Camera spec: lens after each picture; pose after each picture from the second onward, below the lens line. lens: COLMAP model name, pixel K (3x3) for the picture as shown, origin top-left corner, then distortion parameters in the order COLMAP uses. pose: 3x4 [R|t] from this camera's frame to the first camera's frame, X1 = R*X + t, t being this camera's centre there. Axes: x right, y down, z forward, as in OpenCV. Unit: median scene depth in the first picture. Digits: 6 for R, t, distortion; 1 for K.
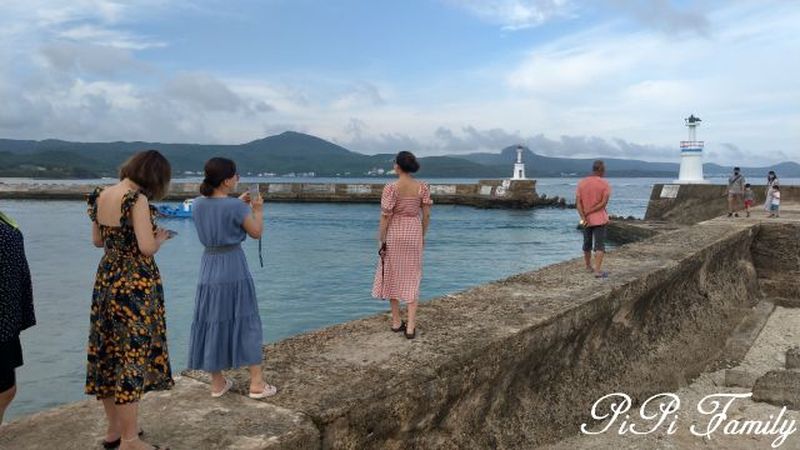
lens RADIAL K [[613.3, 0, 404.2], [0, 613.3, 222.8], [0, 0, 1]] dist [0.049131, -0.025611]
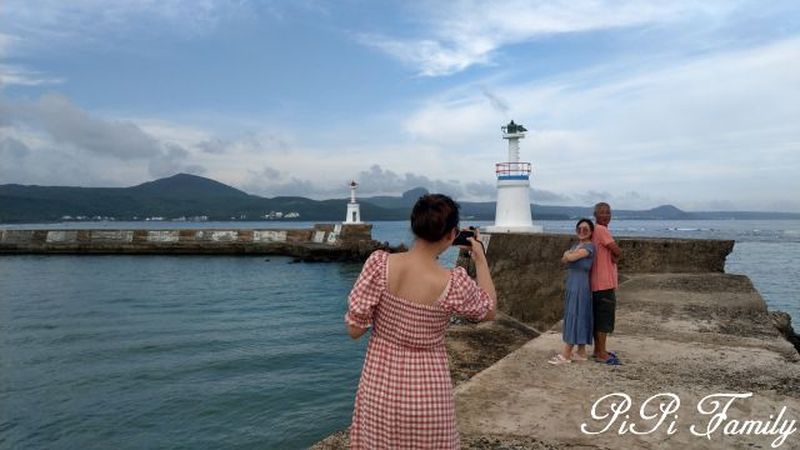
lens RADIAL K [[613.3, 0, 404.5], [0, 613.3, 228.3], [0, 0, 1]] dist [0.049131, -0.025611]
pose [[0.986953, -0.007298, 0.160843, 0.124567], [0.017123, 0.998064, -0.059785, -0.015408], [-0.160095, 0.061760, 0.985168, 0.201313]]
